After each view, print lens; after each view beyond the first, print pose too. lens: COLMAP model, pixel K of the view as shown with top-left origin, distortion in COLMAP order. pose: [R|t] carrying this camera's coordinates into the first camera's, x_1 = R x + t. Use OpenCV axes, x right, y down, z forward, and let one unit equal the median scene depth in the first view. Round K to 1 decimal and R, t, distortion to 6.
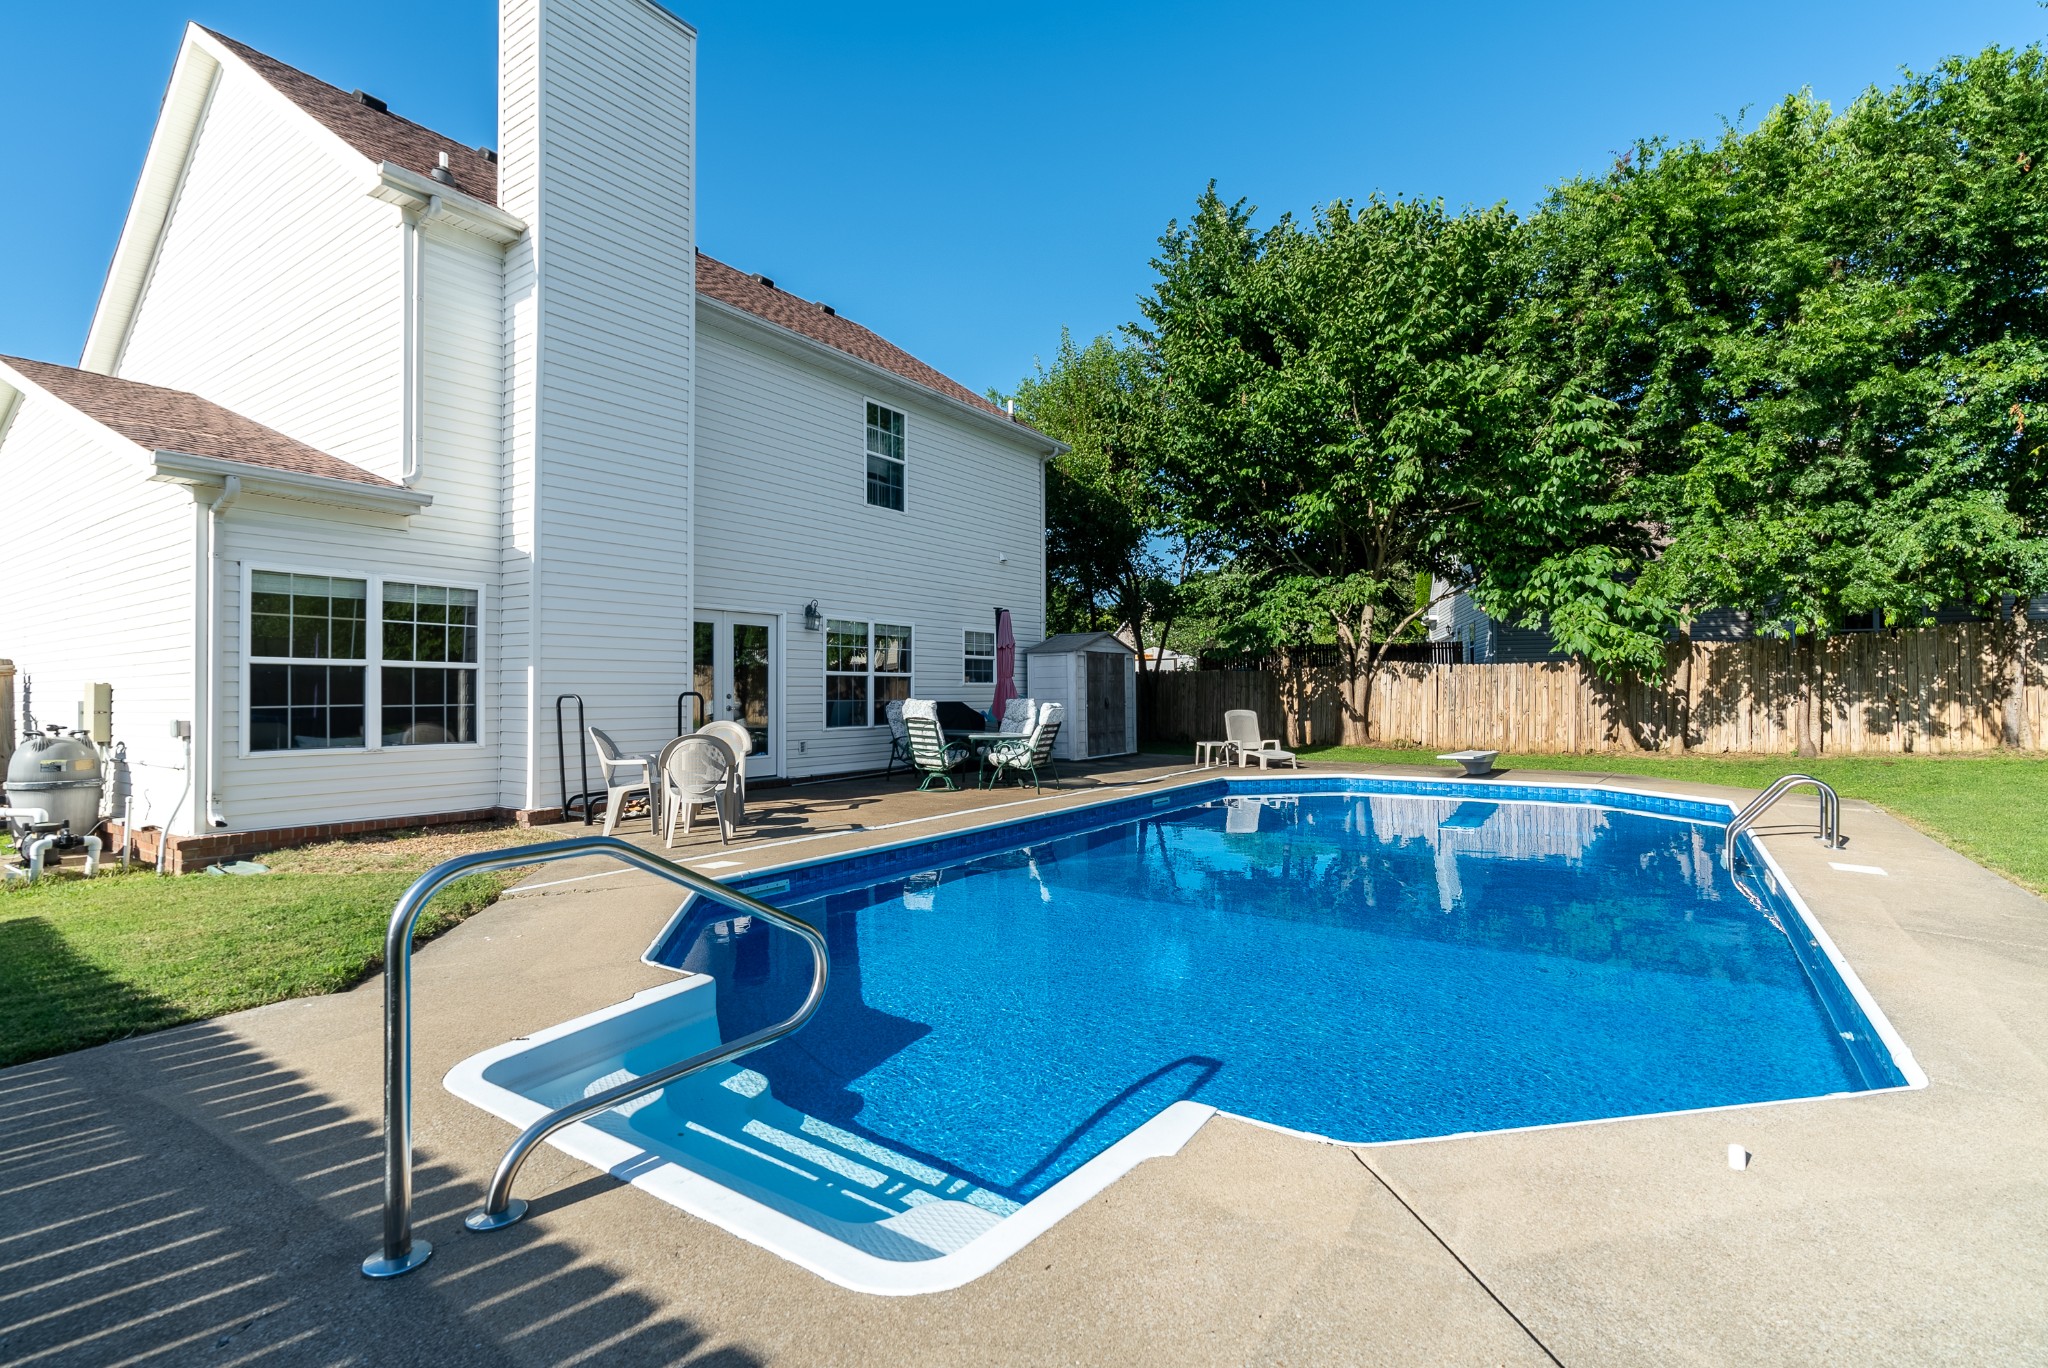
lens RADIAL K [[939.4, 0, 1044.9], [0, 939.4, 671.0], [0, 0, 1]] dist [-0.002622, -0.000433]
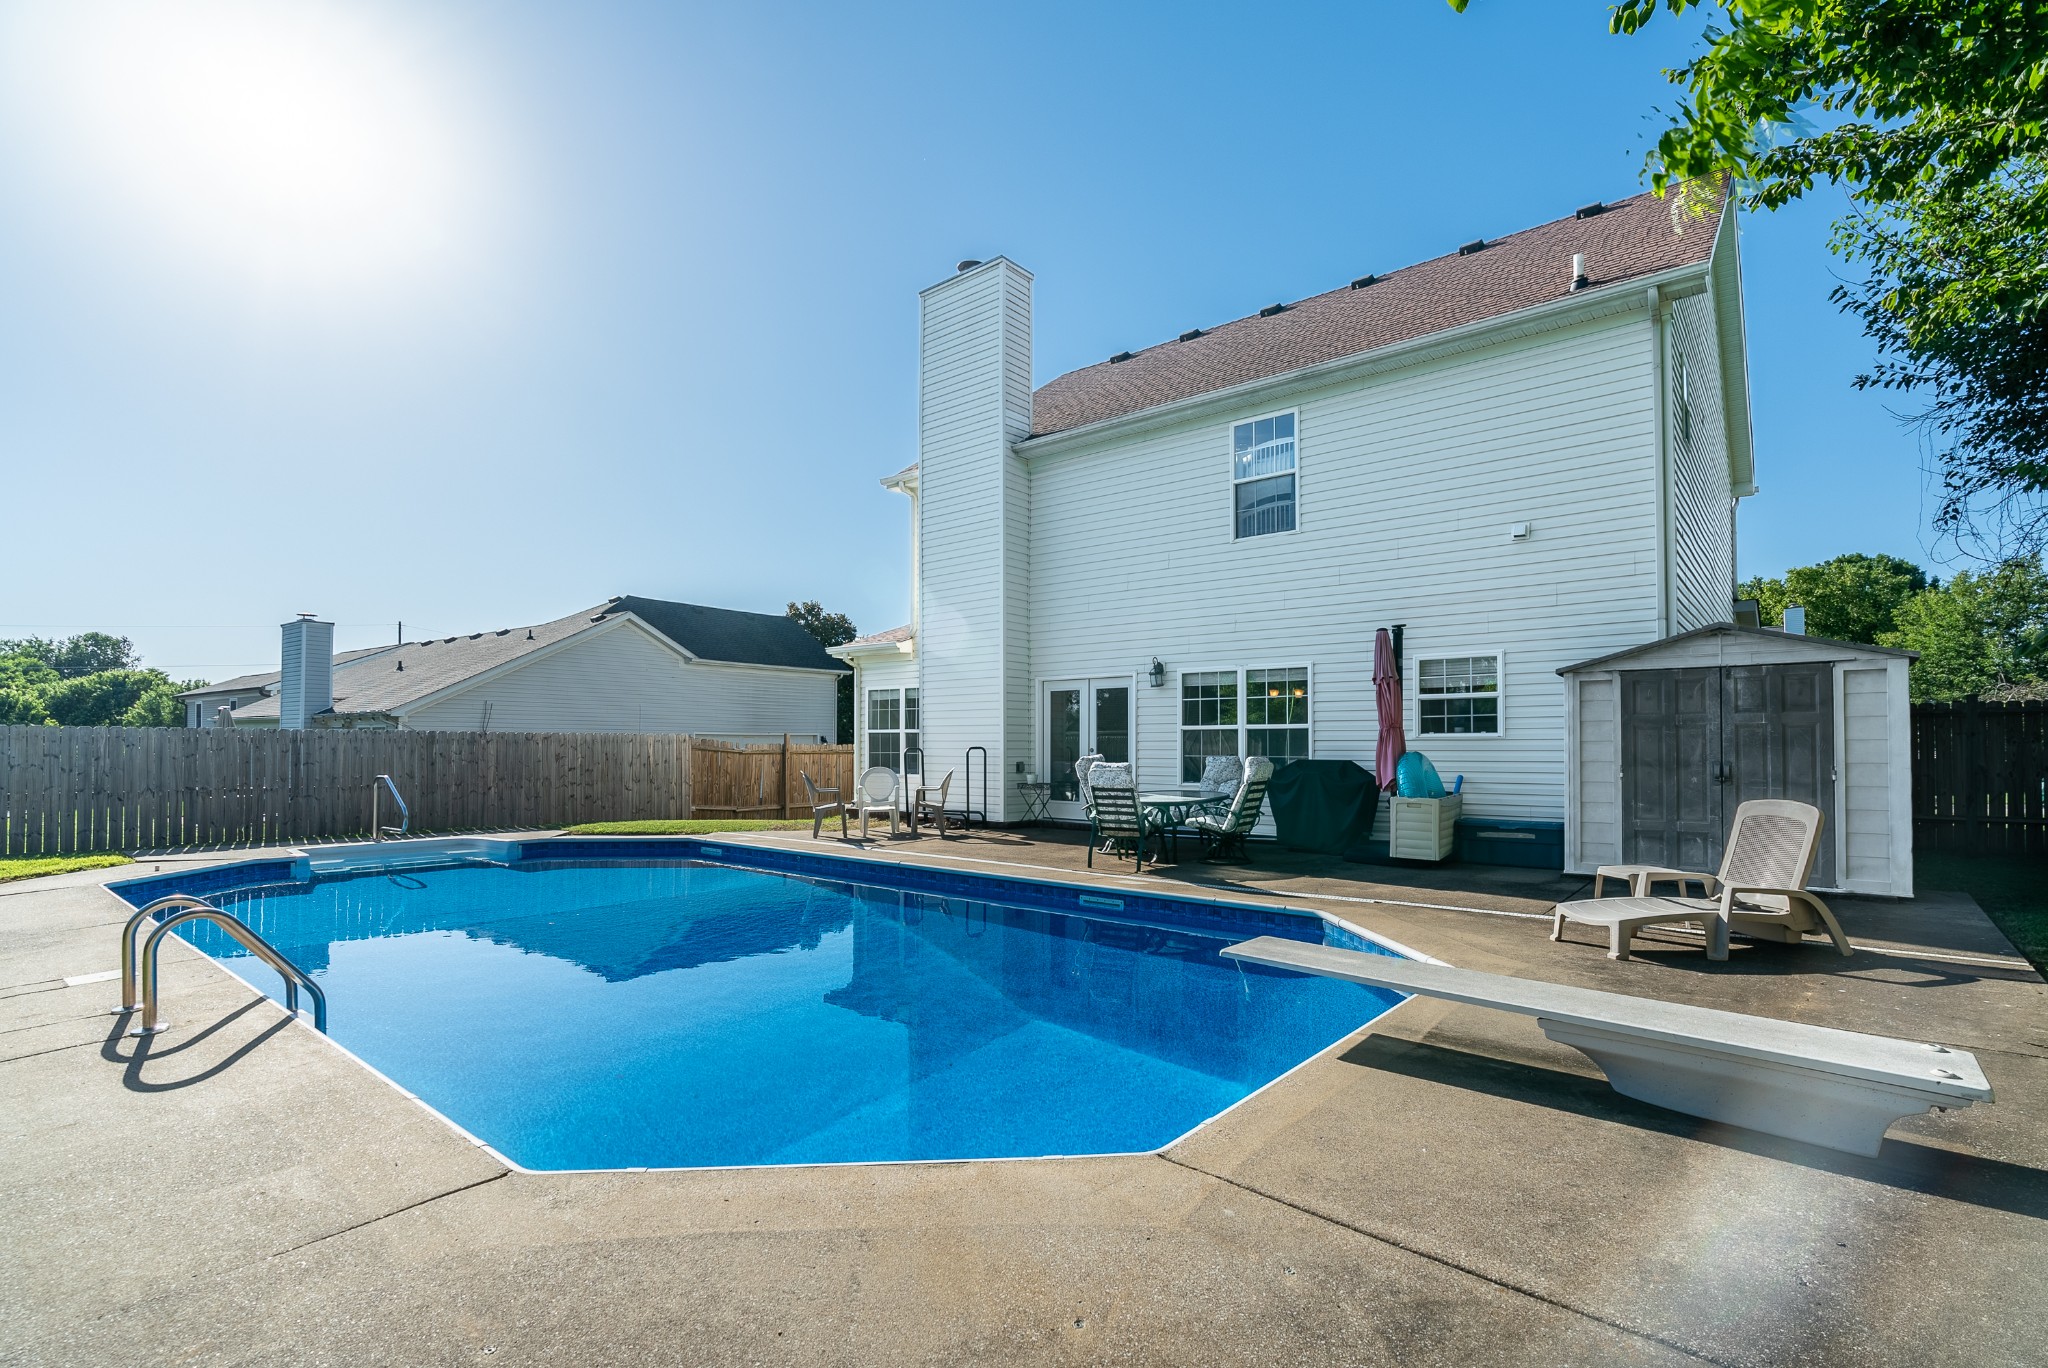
lens RADIAL K [[959.9, 0, 1021.5], [0, 959.9, 733.8], [0, 0, 1]] dist [-0.003816, -0.000482]
pose [[-0.121455, -0.003182, -0.992592, 0.868893], [0.025967, 0.999642, -0.006382, 0.011427], [0.992257, -0.026549, -0.121329, 1.040217]]
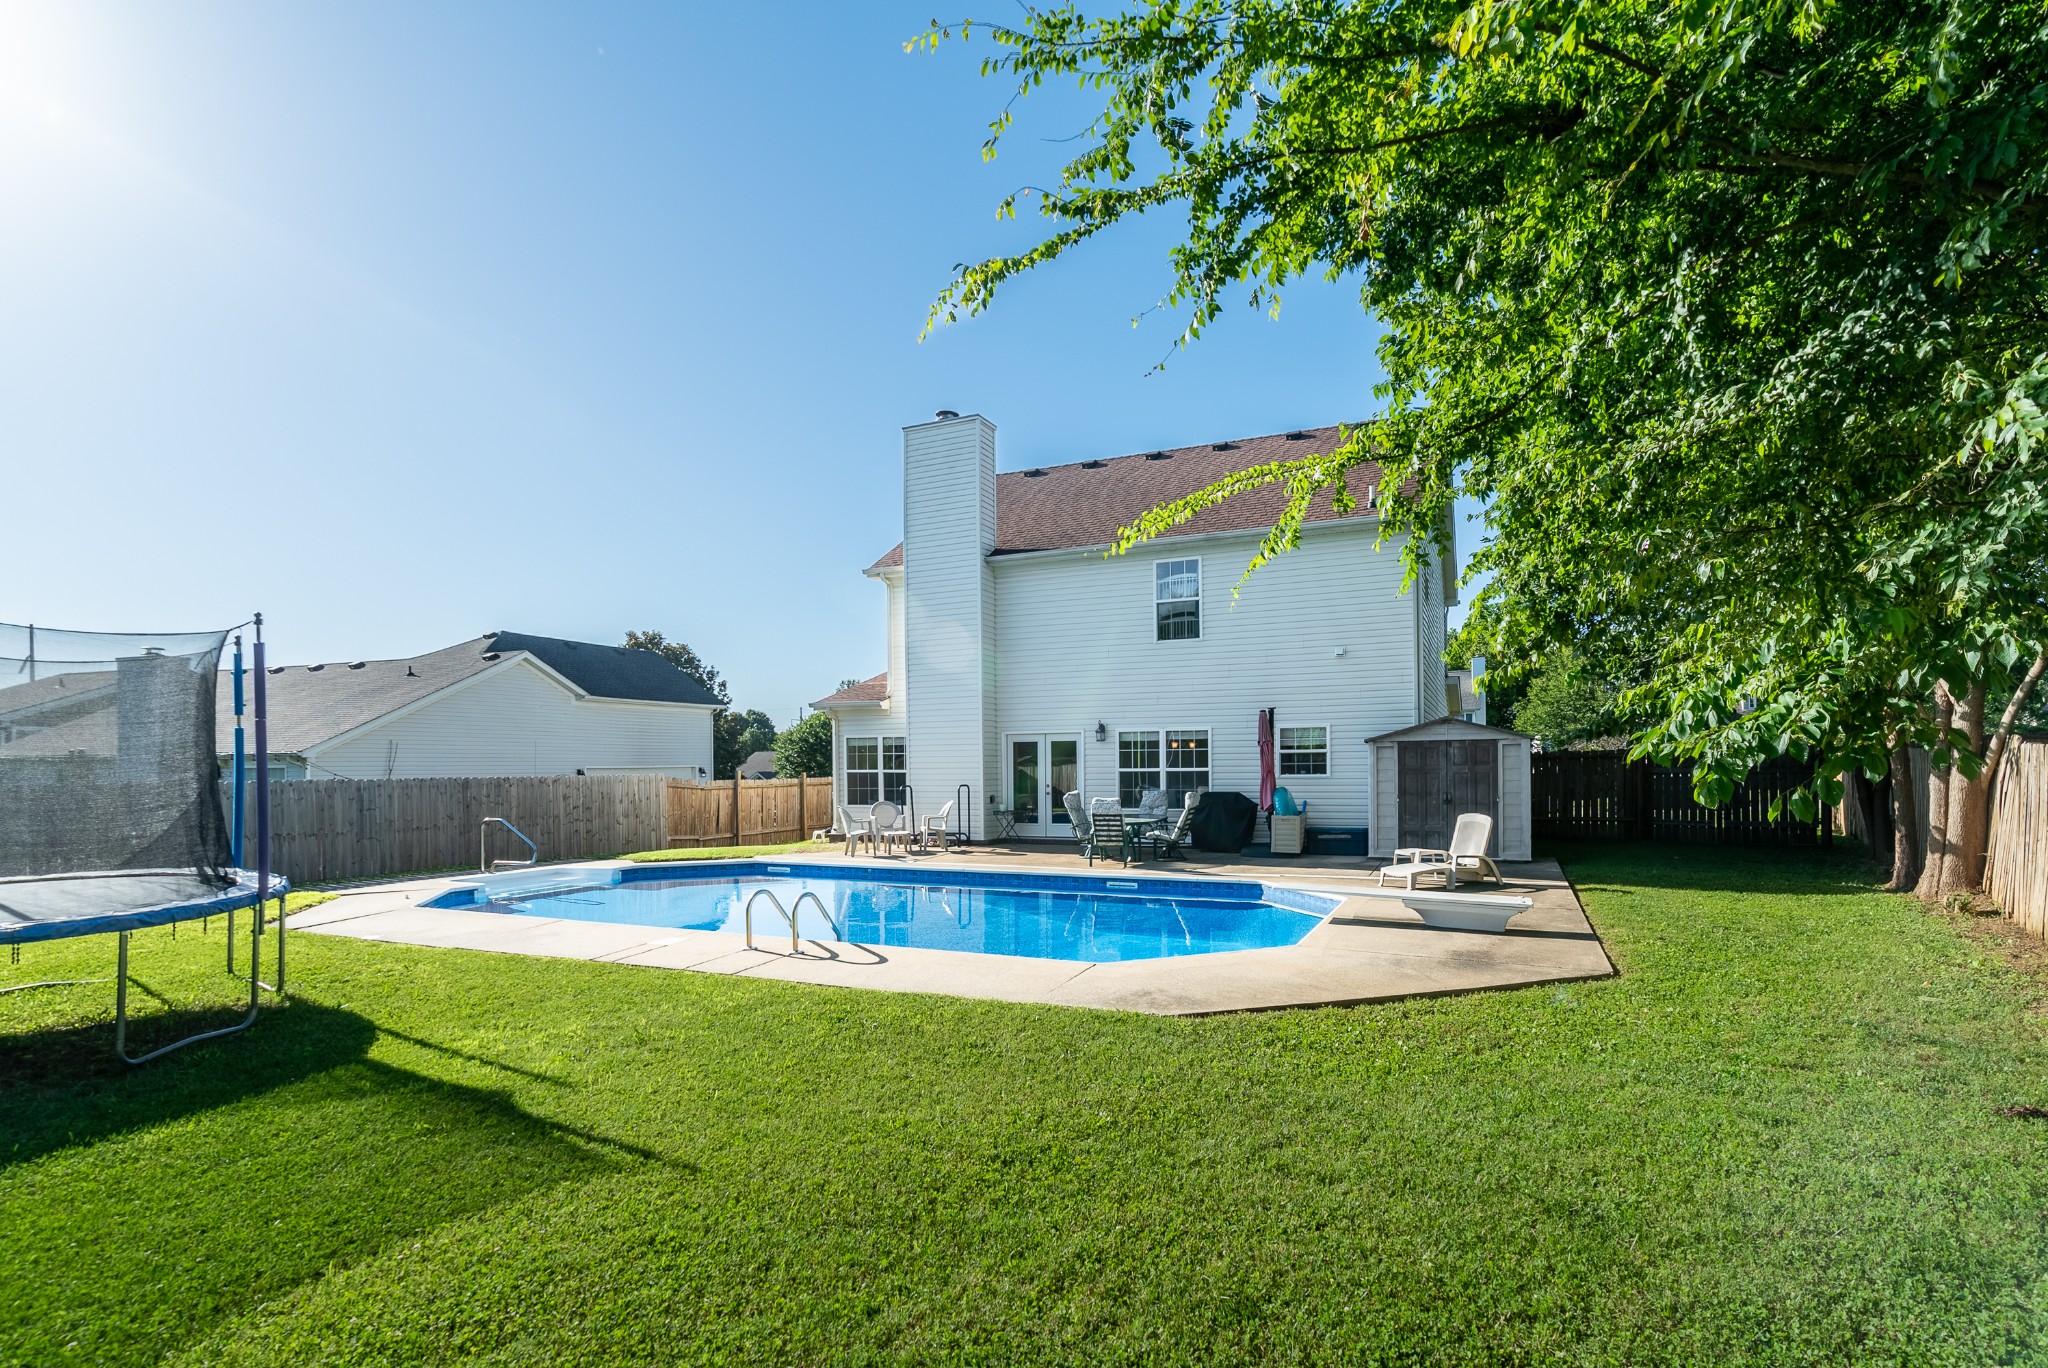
lens RADIAL K [[990.6, 0, 1073.8], [0, 990.6, 777.0], [0, 0, 1]] dist [-0.003078, 0.000114]
pose [[0.170794, 0.022672, -0.985046, 1.344826], [0.033319, 0.999031, 0.028771, -0.035822], [0.984743, -0.037734, 0.169873, 0.737880]]
